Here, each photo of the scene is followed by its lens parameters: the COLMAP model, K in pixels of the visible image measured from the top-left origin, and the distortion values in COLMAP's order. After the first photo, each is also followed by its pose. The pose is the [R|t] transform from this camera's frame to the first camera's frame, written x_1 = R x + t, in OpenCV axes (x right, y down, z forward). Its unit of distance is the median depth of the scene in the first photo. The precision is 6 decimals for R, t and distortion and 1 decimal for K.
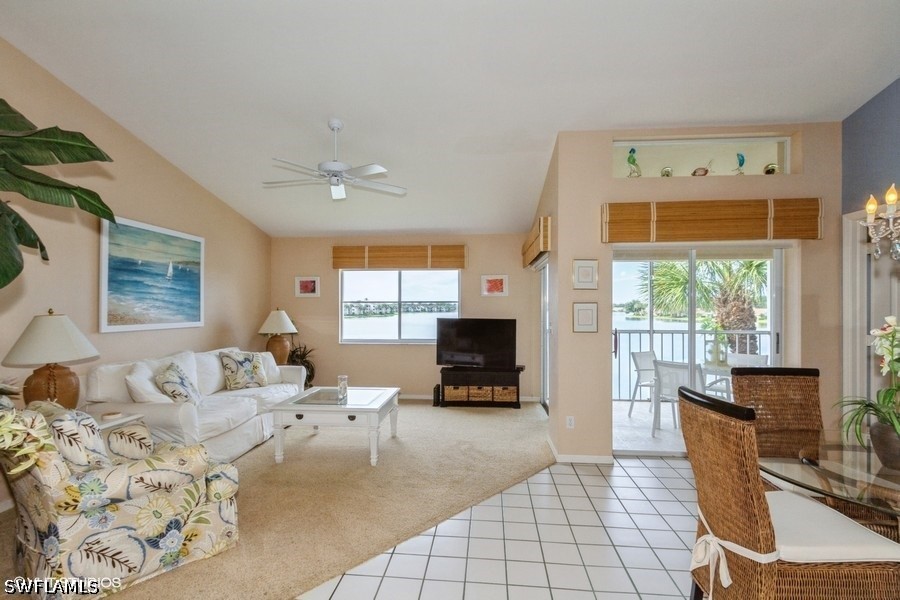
lens RADIAL K [[428.4, 0, 449.1], [0, 428.4, 305.1], [0, 0, 1]] dist [-0.000236, -0.000534]
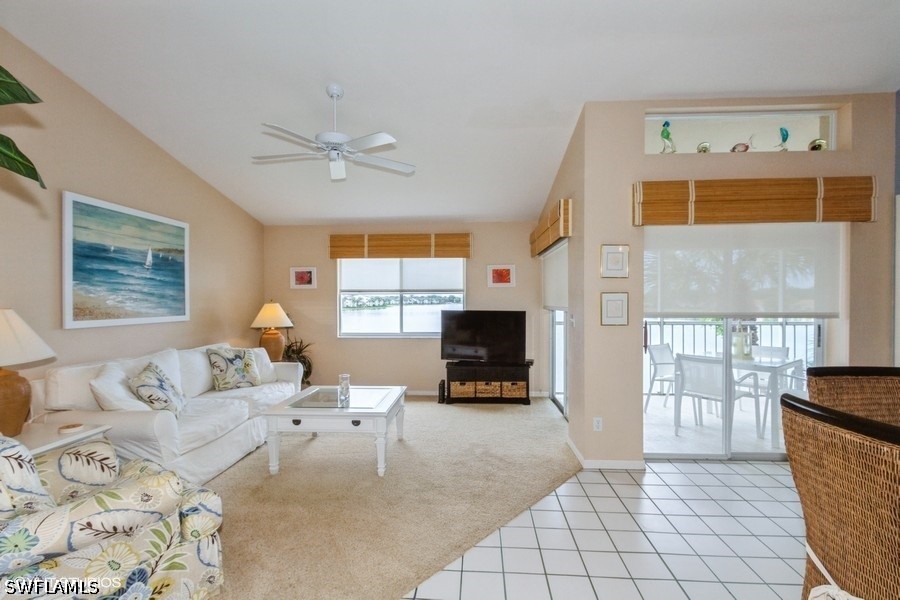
lens RADIAL K [[412.8, 0, 451.3], [0, 412.8, 304.0], [0, 0, 1]] dist [-0.002544, -0.000293]
pose [[0.999620, -0.004466, 0.027206, -0.047141], [0.004040, 0.999868, 0.015710, 0.003384], [-0.027273, -0.015594, 0.999506, 0.129298]]
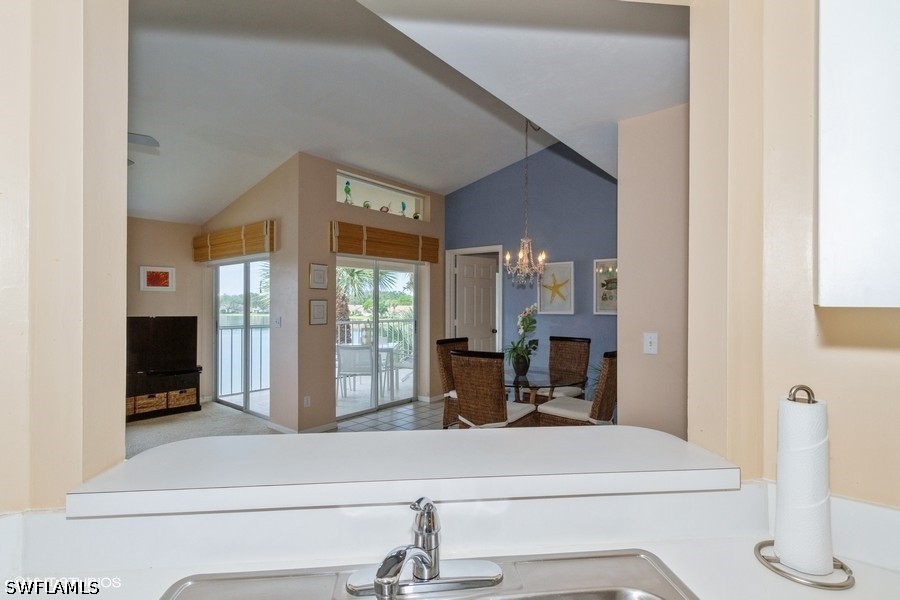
lens RADIAL K [[428.4, 0, 449.1], [0, 428.4, 305.1], [0, 0, 1]] dist [-0.000236, -0.000534]
pose [[0.559266, -0.002087, 0.828985, -0.444961], [-0.005584, 0.999965, 0.006284, -0.001030], [-0.828969, -0.008143, 0.559235, 0.018391]]
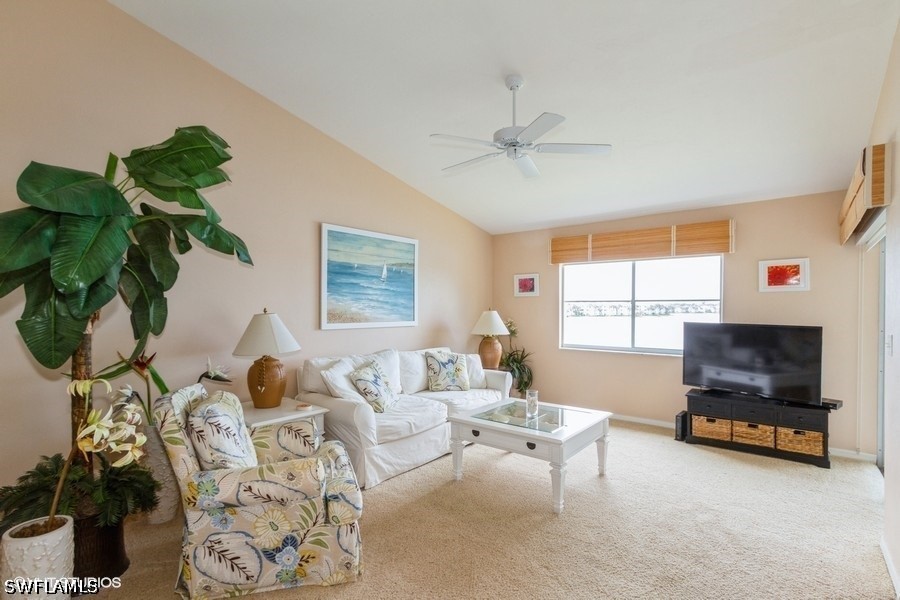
lens RADIAL K [[427.3, 0, 447.7], [0, 427.3, 311.5], [0, 0, 1]] dist [0.002301, -0.000204]
pose [[0.821474, 0.006633, -0.570208, 0.087973], [0.001620, 0.999901, 0.013965, 0.001640], [0.570244, -0.012395, 0.821382, 0.236826]]
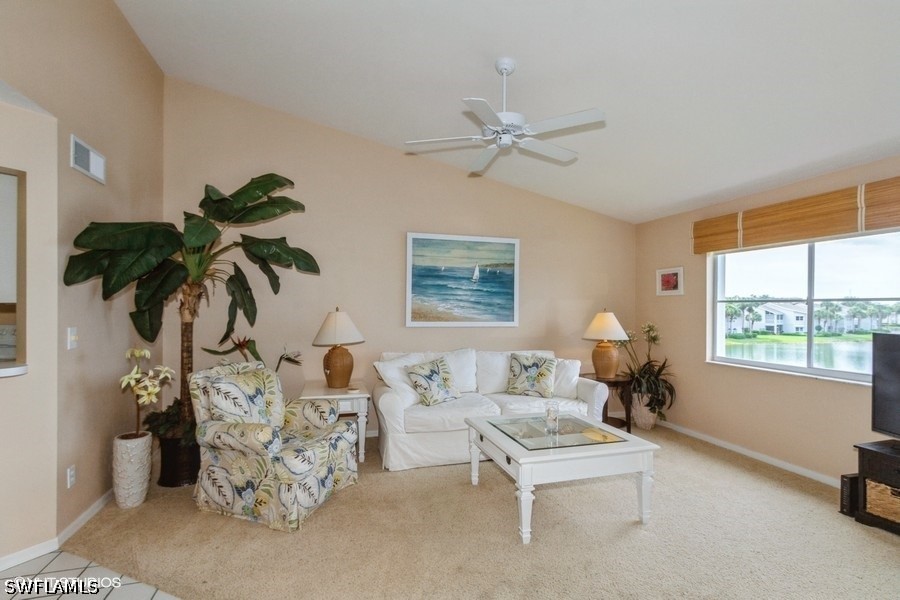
lens RADIAL K [[428.4, 0, 449.1], [0, 428.4, 305.1], [0, 0, 1]] dist [-0.000236, -0.000534]
pose [[0.360578, -0.001565, -0.932728, 0.372740], [-0.003260, 0.999990, -0.002939, 0.003281], [0.932724, 0.004100, 0.360569, 0.584955]]
